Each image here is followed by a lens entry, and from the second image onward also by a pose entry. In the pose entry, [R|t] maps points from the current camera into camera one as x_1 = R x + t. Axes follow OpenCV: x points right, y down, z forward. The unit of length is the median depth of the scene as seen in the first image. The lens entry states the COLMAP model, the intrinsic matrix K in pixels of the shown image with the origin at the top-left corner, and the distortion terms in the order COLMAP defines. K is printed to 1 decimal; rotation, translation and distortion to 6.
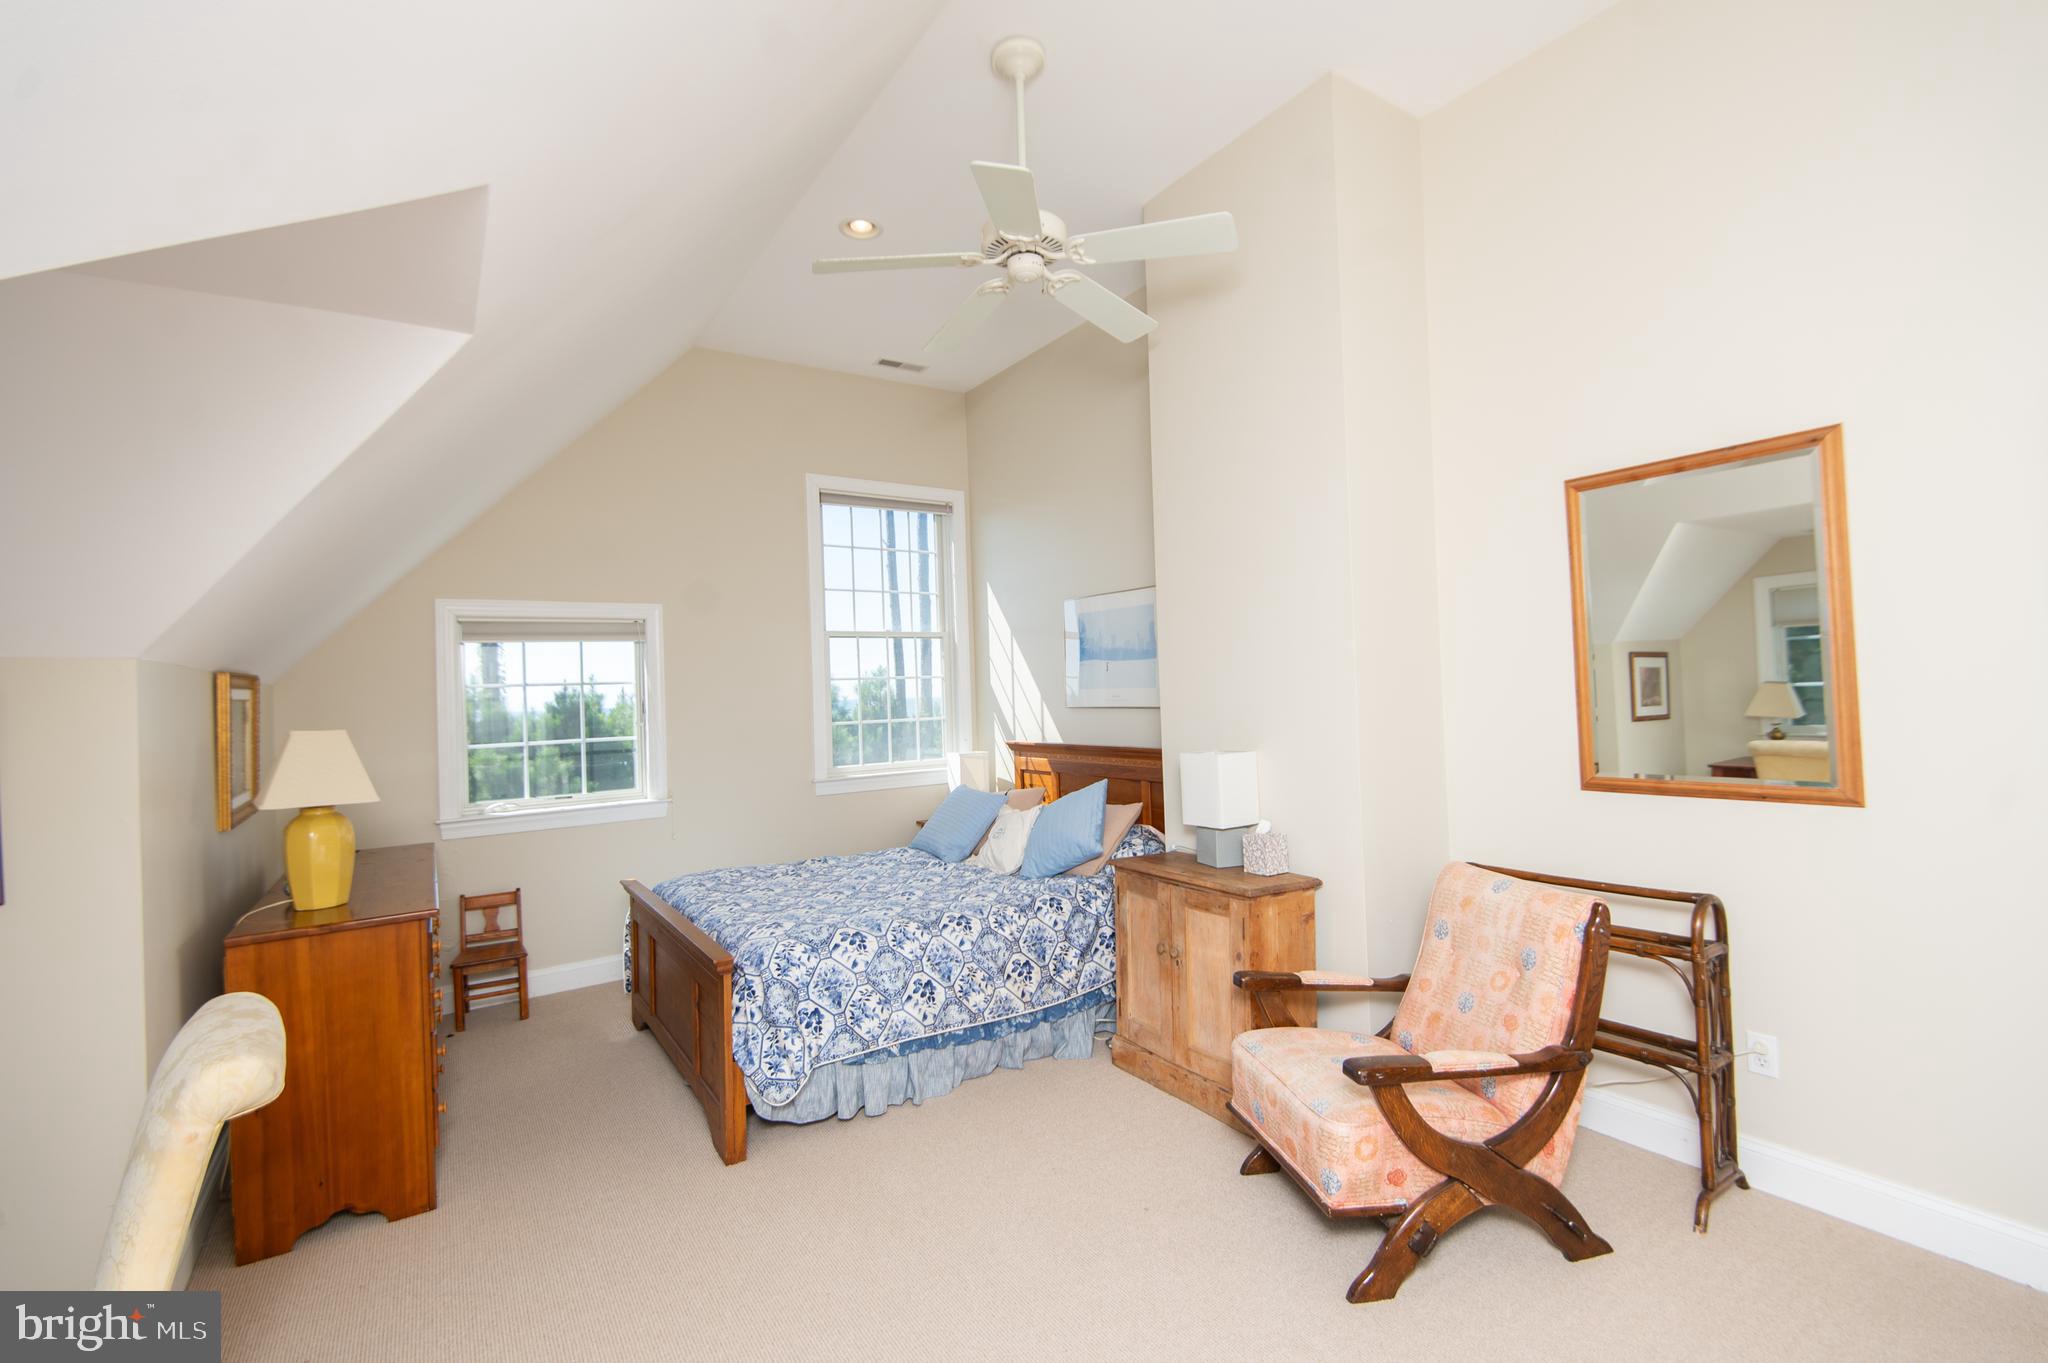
lens RADIAL K [[892.2, 0, 1032.4], [0, 892.2, 682.5], [0, 0, 1]] dist [0.002825, -0.000653]
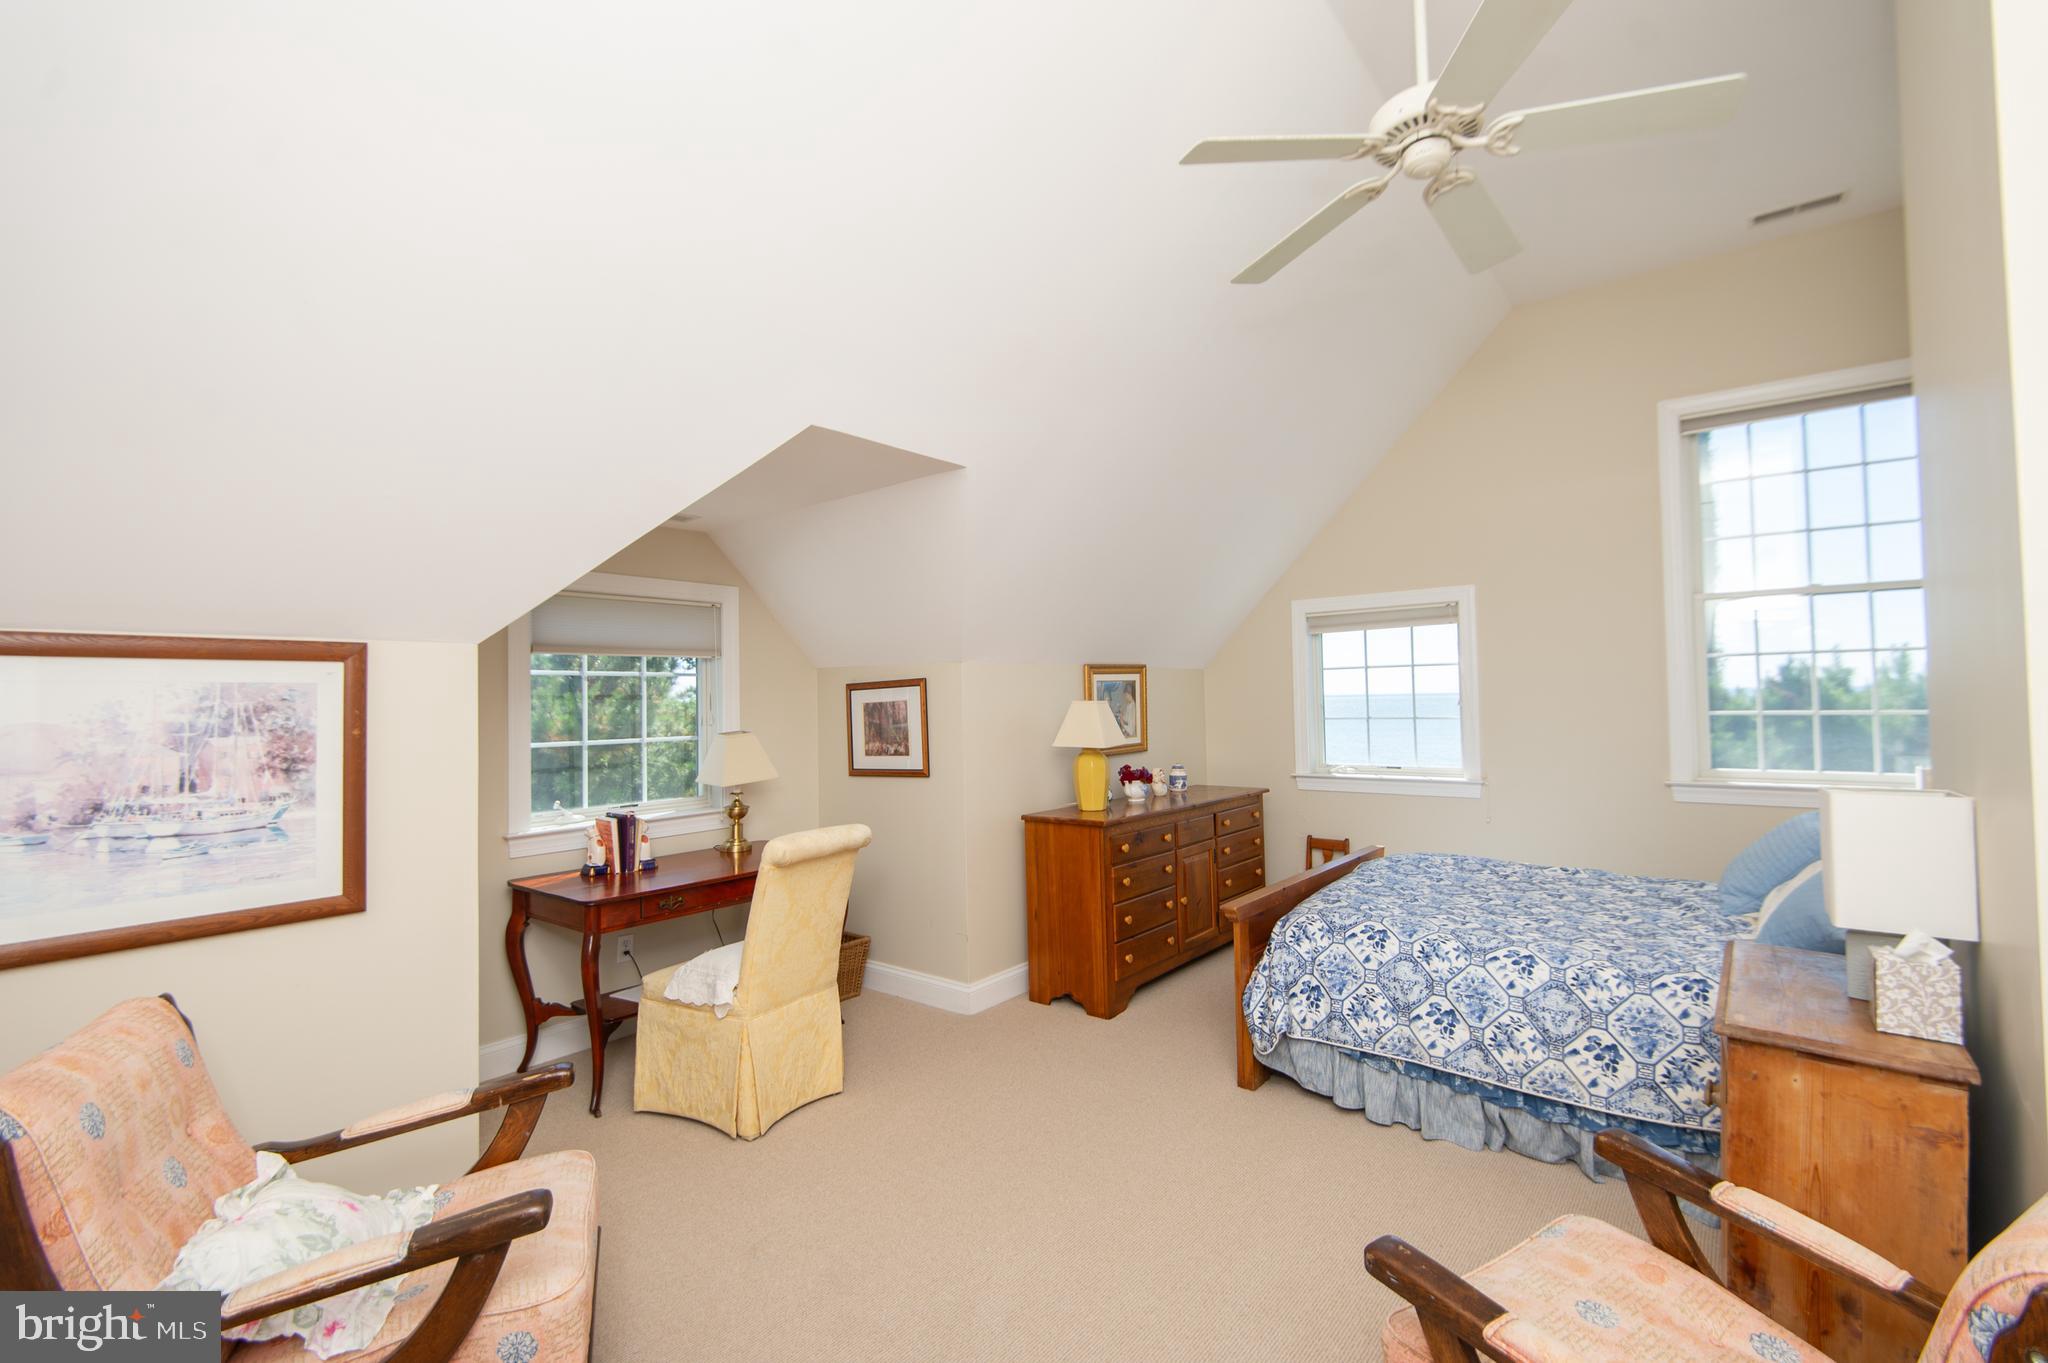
lens RADIAL K [[892.2, 0, 1029.1], [0, 892.2, 677.0], [0, 0, 1]] dist [0.002825, -0.000653]
pose [[0.304280, 0.007126, -0.952556, 0.541134], [0.019589, 0.999714, 0.013736, -0.011759], [0.952381, -0.022839, 0.304053, 0.316754]]
